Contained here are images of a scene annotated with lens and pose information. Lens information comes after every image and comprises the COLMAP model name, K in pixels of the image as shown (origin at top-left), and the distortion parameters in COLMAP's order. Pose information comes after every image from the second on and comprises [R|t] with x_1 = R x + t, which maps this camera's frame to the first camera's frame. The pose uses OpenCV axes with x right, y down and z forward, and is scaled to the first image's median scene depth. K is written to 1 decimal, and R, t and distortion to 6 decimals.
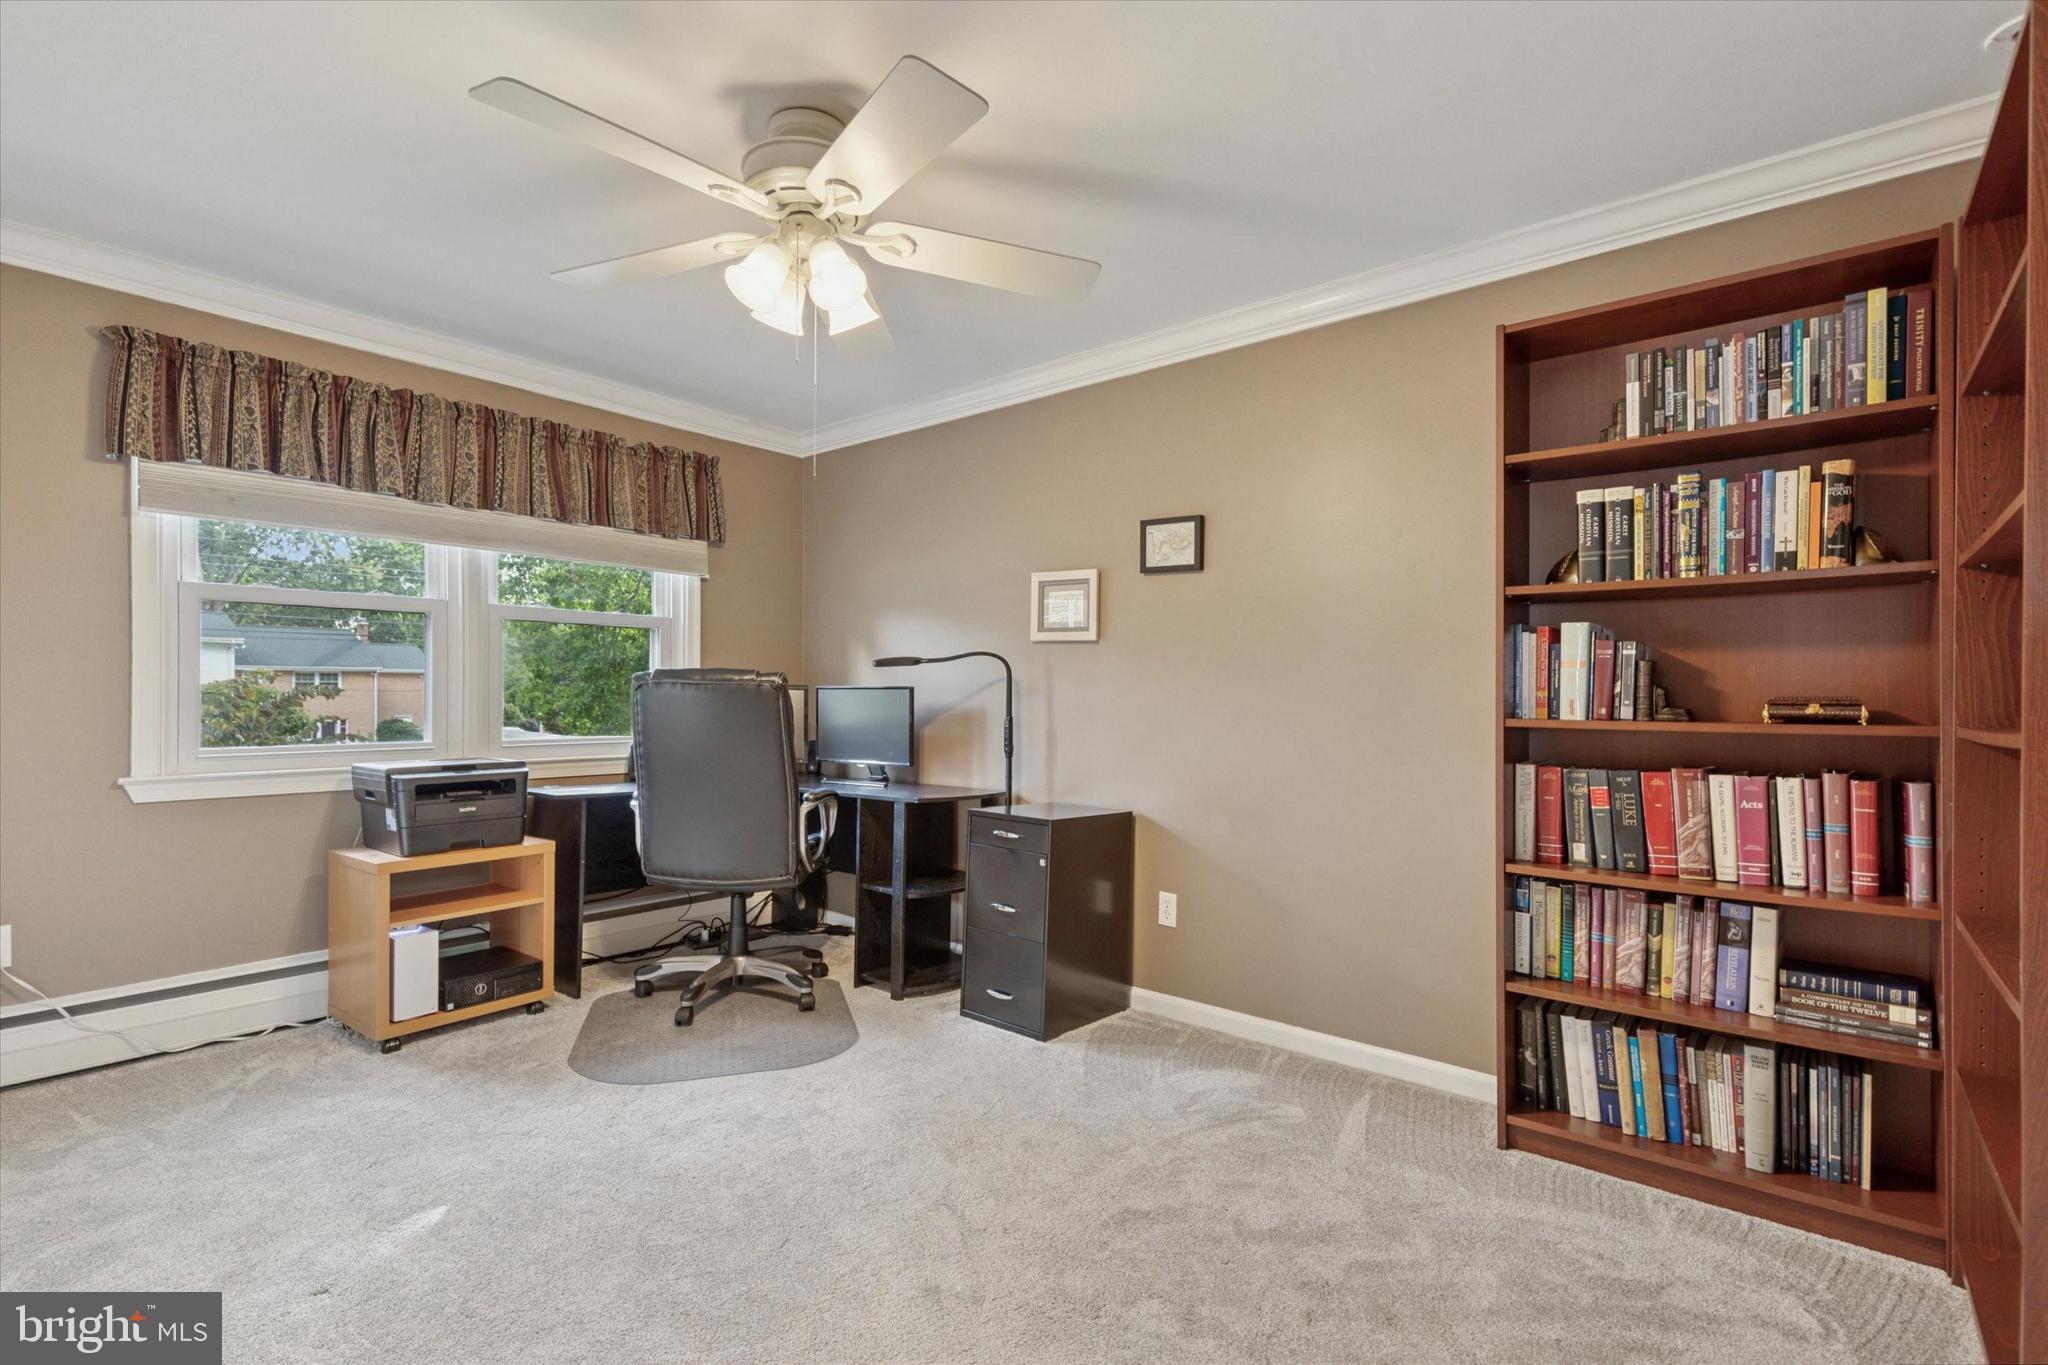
lens RADIAL K [[947.6, 0, 1026.0], [0, 947.6, 704.3], [0, 0, 1]] dist [0.005019, 0.000302]
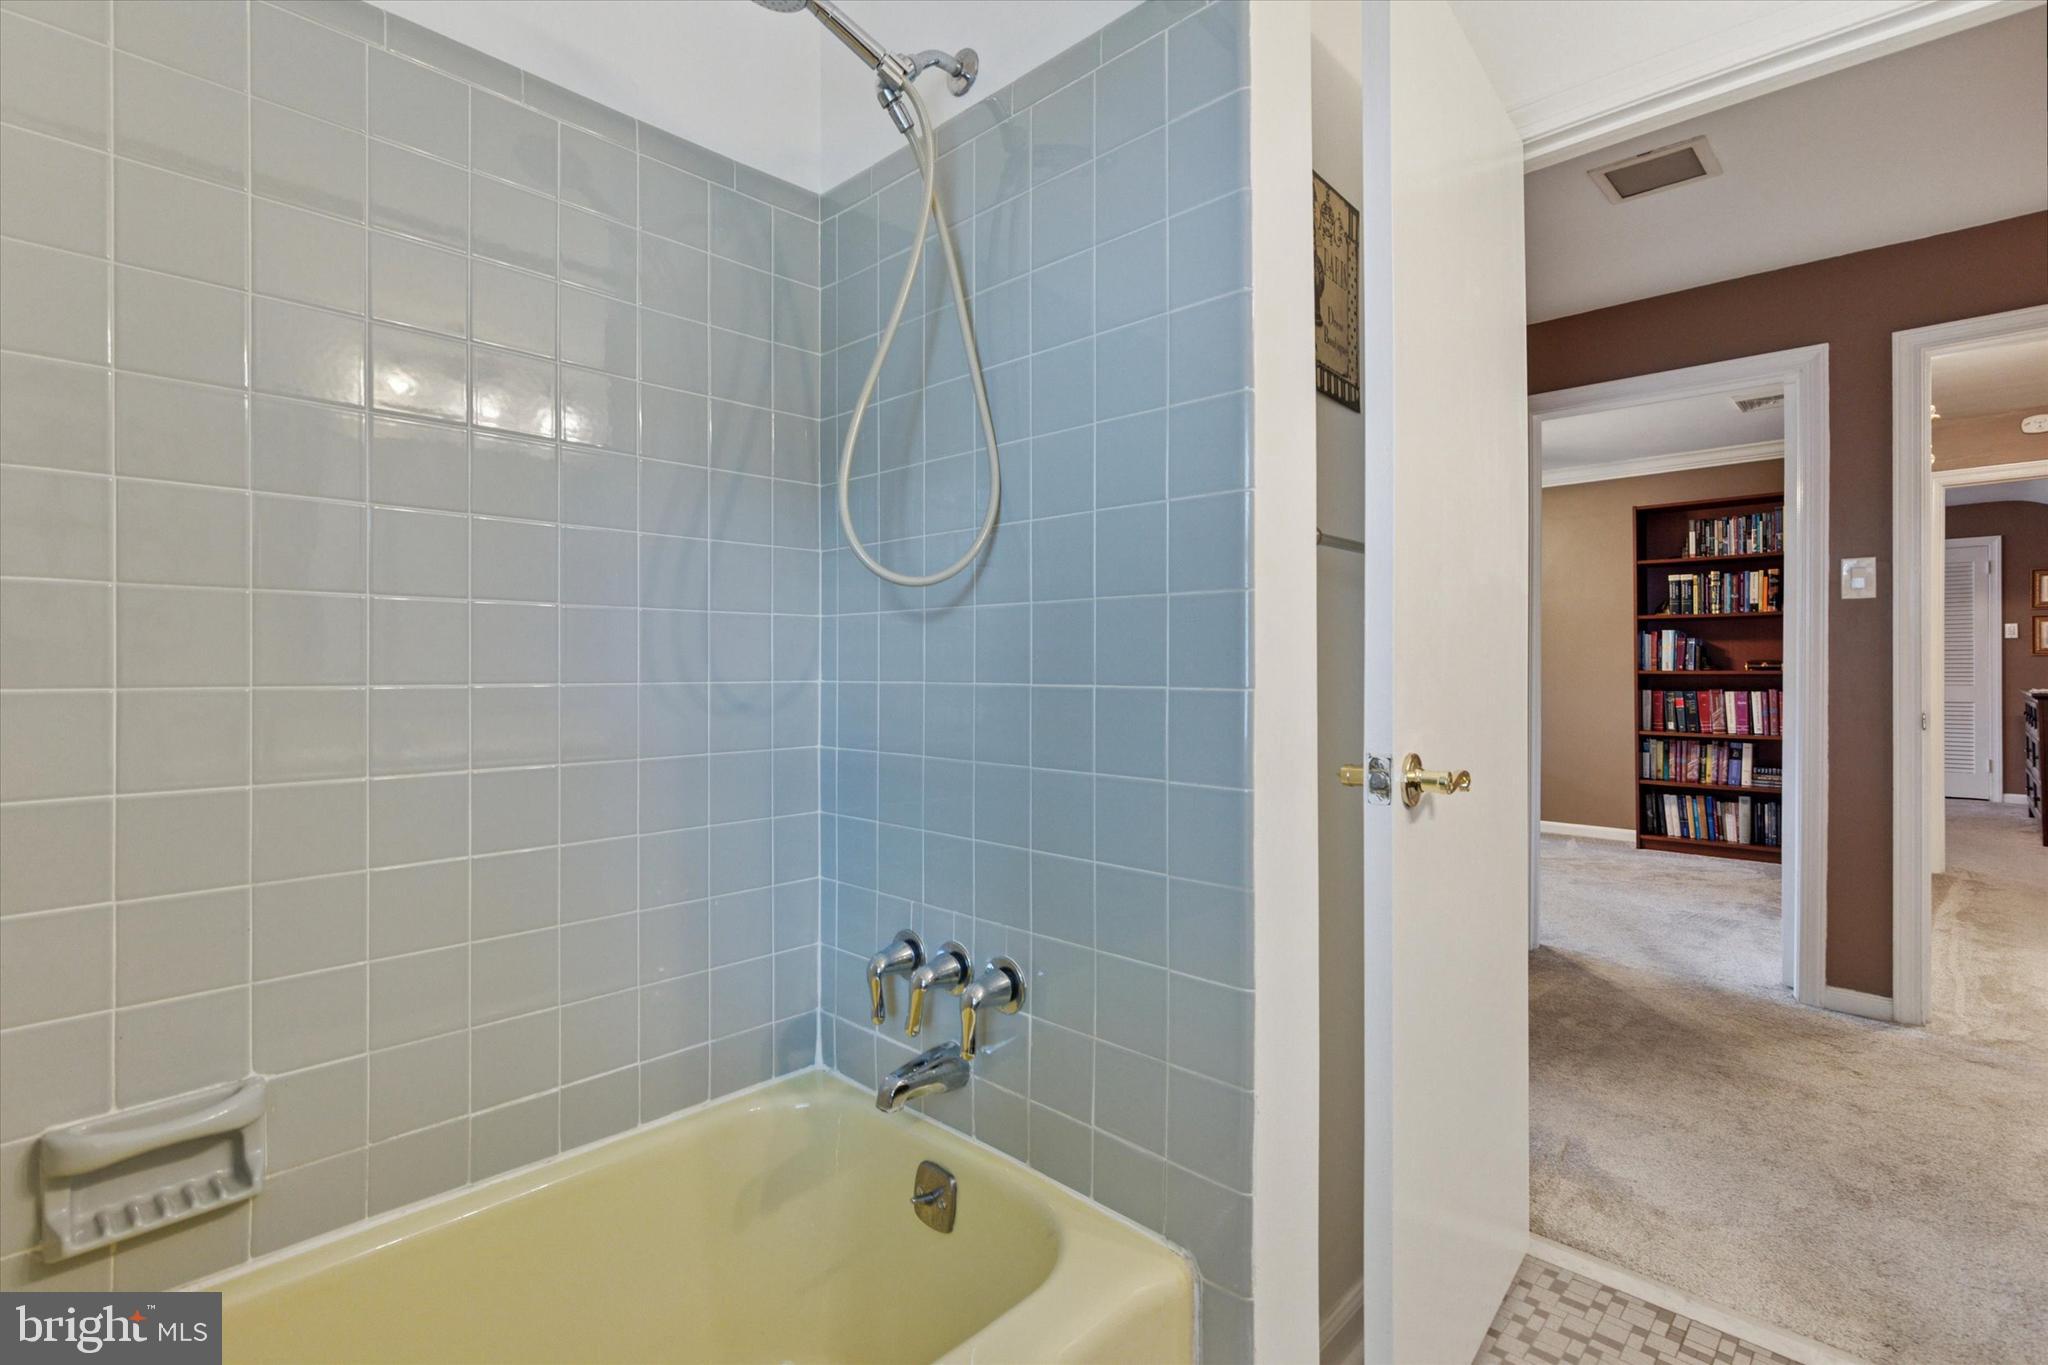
lens RADIAL K [[947.6, 0, 1026.9], [0, 947.6, 672.8], [0, 0, 1]] dist [0.005019, 0.000302]
pose [[0.997325, -0.007056, -0.072748, -0.900496], [0.006898, 0.999973, -0.002427, 0.017323], [0.072763, 0.001918, 0.997347, -1.574622]]
